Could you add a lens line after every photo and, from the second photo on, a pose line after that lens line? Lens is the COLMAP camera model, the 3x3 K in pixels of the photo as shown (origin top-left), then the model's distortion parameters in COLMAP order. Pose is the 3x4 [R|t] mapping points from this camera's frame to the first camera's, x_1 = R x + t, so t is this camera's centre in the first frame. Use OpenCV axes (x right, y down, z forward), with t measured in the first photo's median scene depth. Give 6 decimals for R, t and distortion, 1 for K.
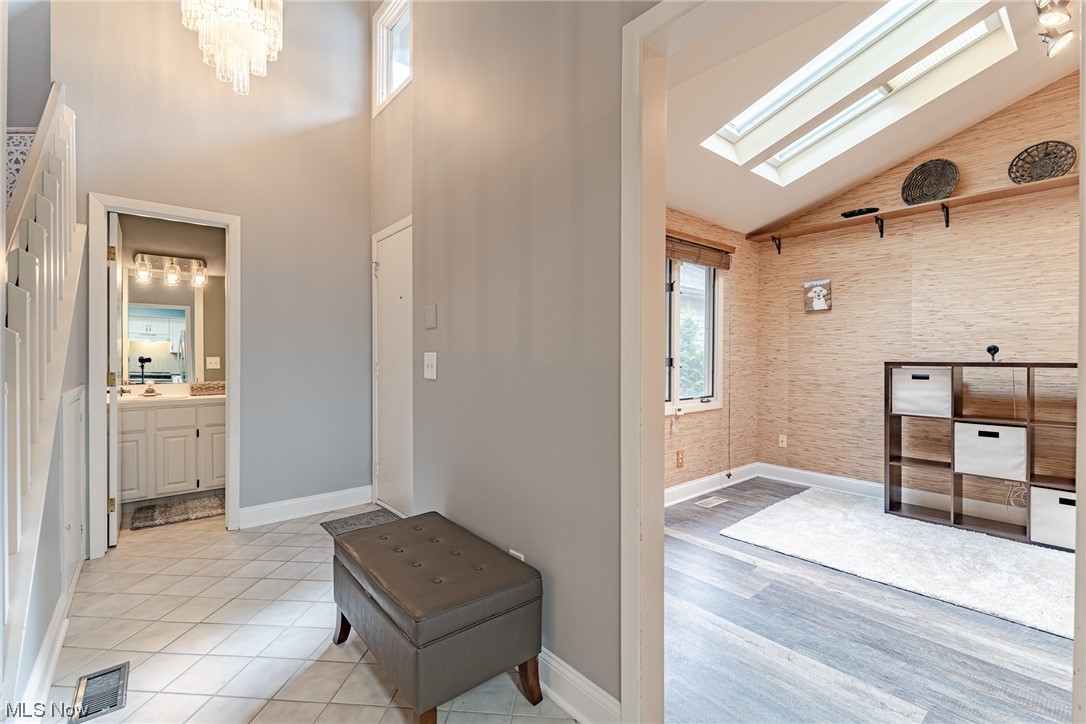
lens RADIAL K [[480.3, 0, 545.9], [0, 480.3, 358.1], [0, 0, 1]] dist [0.001177, 0.000600]
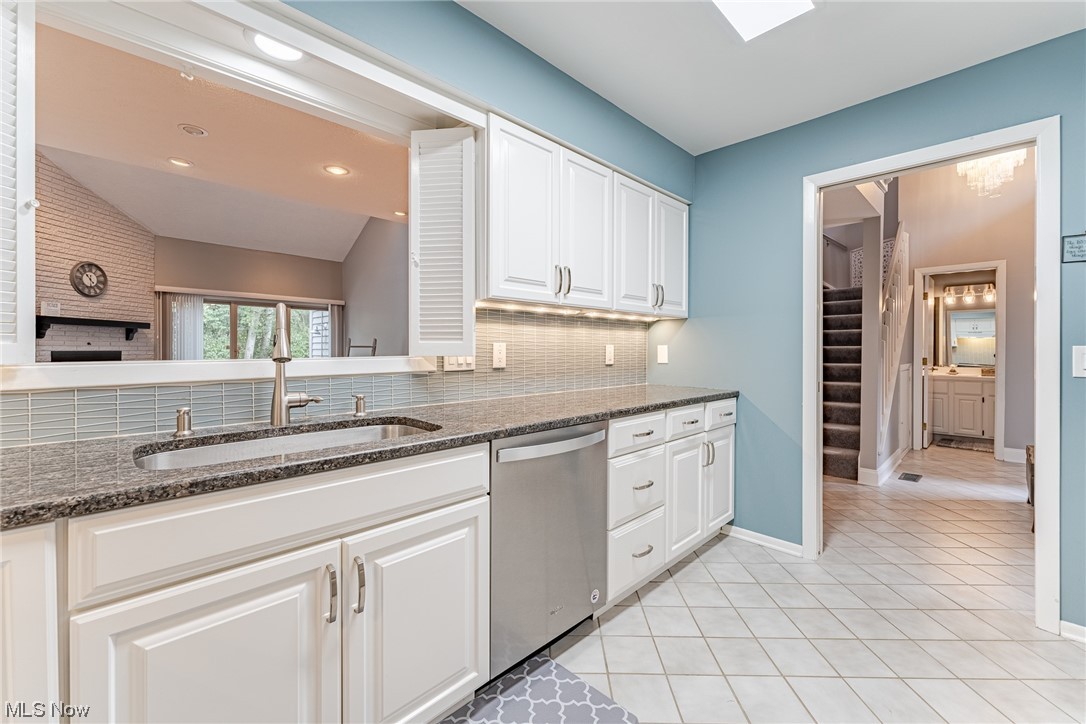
lens RADIAL K [[435.1, 0, 542.0], [0, 435.1, 351.7], [0, 0, 1]] dist [-0.000360, 0.000498]
pose [[0.077356, 0.006450, -0.996983, 0.624861], [-0.006227, 0.999963, 0.005986, 0.003731], [0.996984, 0.005745, 0.077394, -0.581091]]
